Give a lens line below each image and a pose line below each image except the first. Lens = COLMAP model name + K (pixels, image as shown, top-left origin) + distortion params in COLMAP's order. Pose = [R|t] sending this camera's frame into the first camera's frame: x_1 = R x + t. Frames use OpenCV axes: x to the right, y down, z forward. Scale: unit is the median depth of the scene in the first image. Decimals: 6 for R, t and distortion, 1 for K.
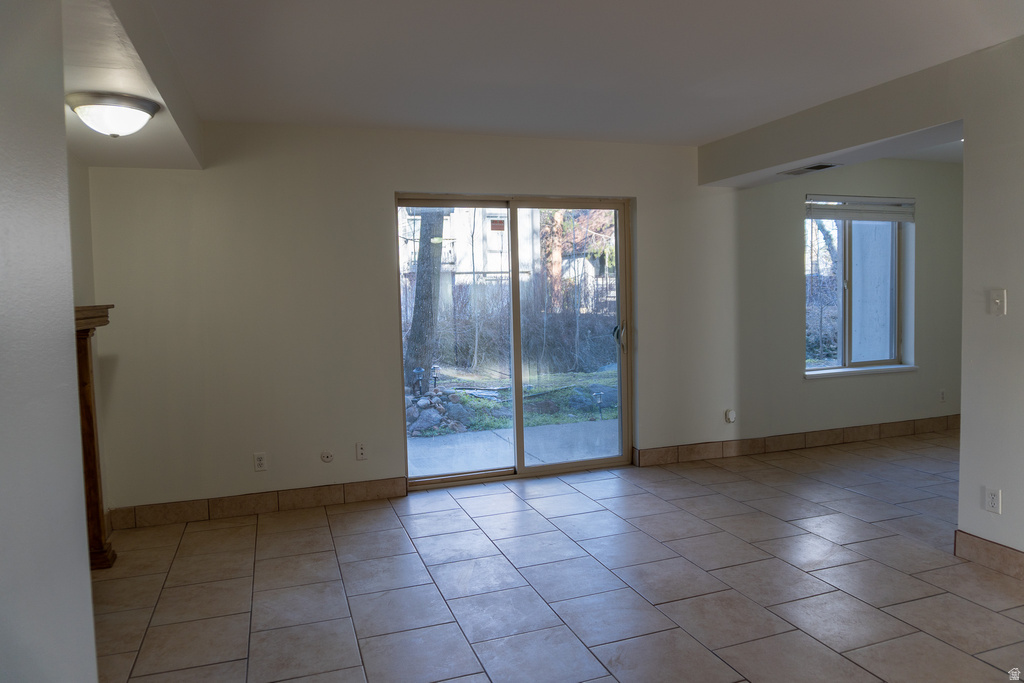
lens RADIAL K [[686.2, 0, 512.0], [0, 686.2, 341.5], [0, 0, 1]] dist [-0.015366, -0.002430]
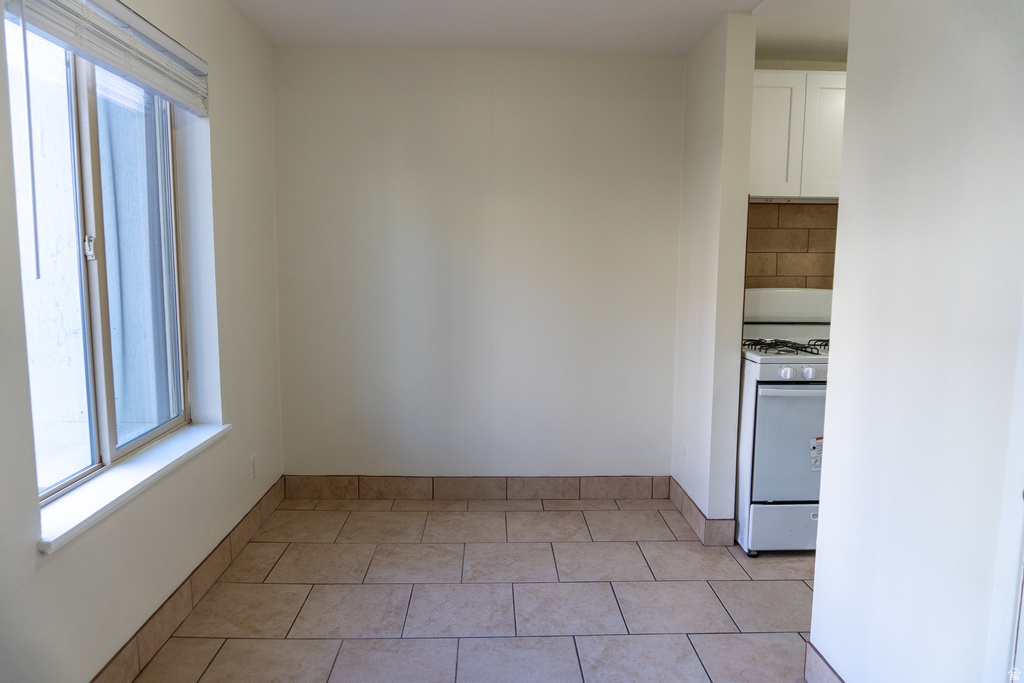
lens RADIAL K [[688.0, 0, 512.0], [0, 688.0, 341.5], [0, 0, 1]] dist [-0.026107, -0.003063]
pose [[0.290289, -0.084819, 0.953172, 0.236314], [0.046279, 0.996143, 0.074549, -0.058518], [-0.955819, 0.022471, 0.293095, 0.801106]]
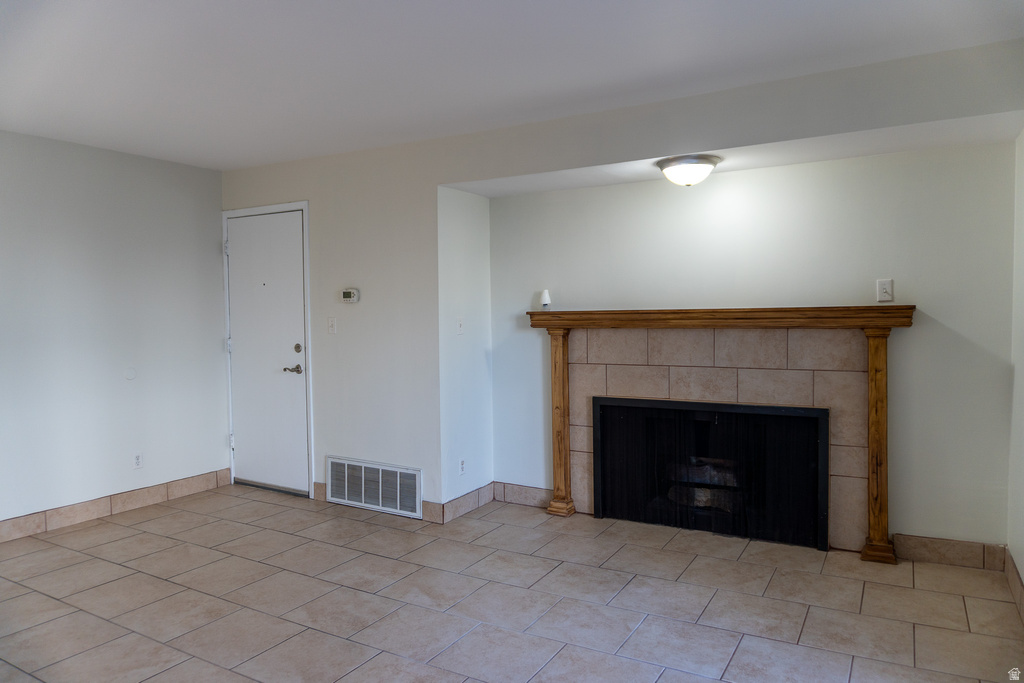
lens RADIAL K [[679.7, 0, 512.0], [0, 679.7, 341.5], [0, 0, 1]] dist [-0.024685, -0.000249]
pose [[-0.754419, 0.064839, -0.653183, 0.315688], [-0.010715, 0.993760, 0.111022, -0.073313], [0.656306, 0.090756, -0.749017, 0.965157]]
